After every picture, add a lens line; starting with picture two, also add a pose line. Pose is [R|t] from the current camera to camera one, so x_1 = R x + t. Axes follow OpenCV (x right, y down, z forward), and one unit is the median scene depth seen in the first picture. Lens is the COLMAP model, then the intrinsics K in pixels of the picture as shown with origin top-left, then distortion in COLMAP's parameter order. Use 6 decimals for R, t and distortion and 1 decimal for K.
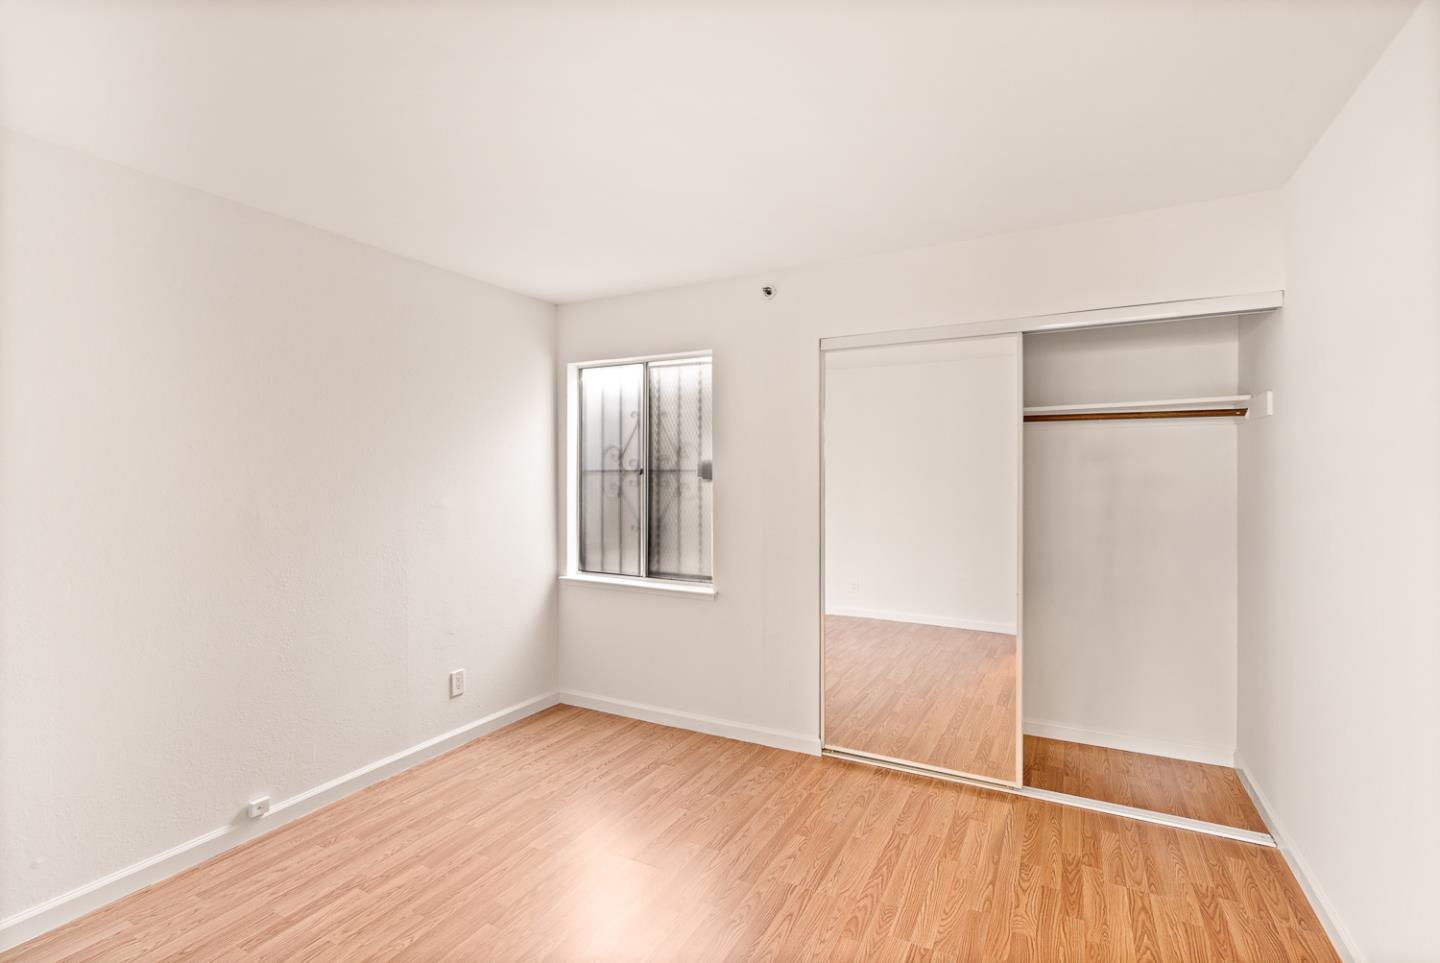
lens RADIAL K [[664.2, 0, 726.1], [0, 664.2, 476.4], [0, 0, 1]] dist [-0.001101, 0.001978]
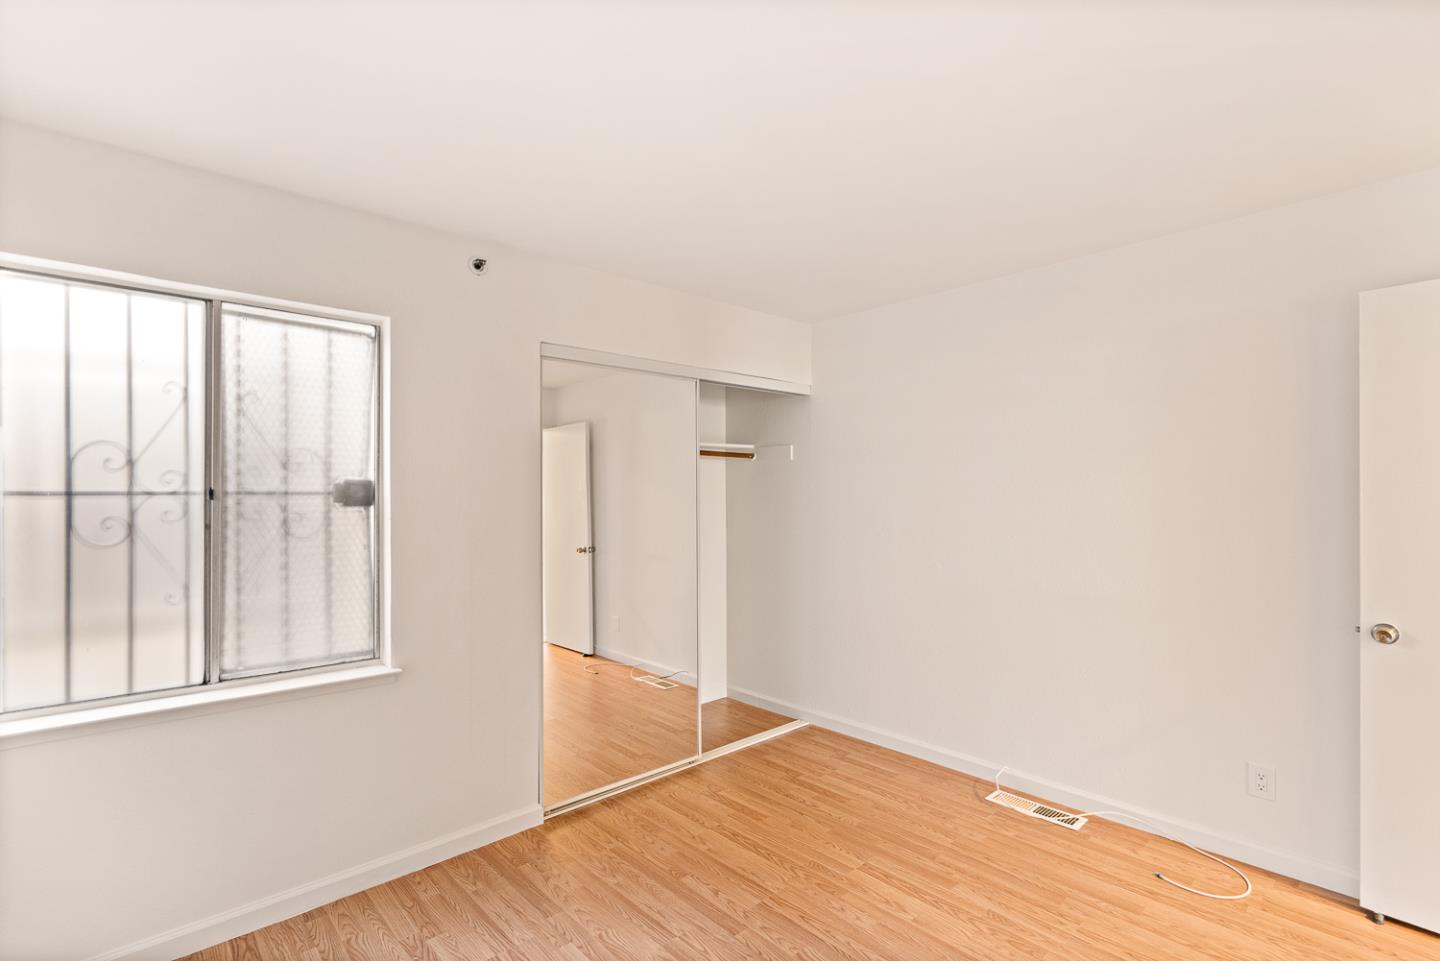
lens RADIAL K [[664.2, 0, 726.1], [0, 664.2, 475.4], [0, 0, 1]] dist [-0.001101, 0.001978]
pose [[0.335910, 0.027591, 0.941490, -0.685084], [0.005333, 0.999499, -0.031194, -0.004021], [-0.941879, 0.015499, 0.335595, 0.540322]]
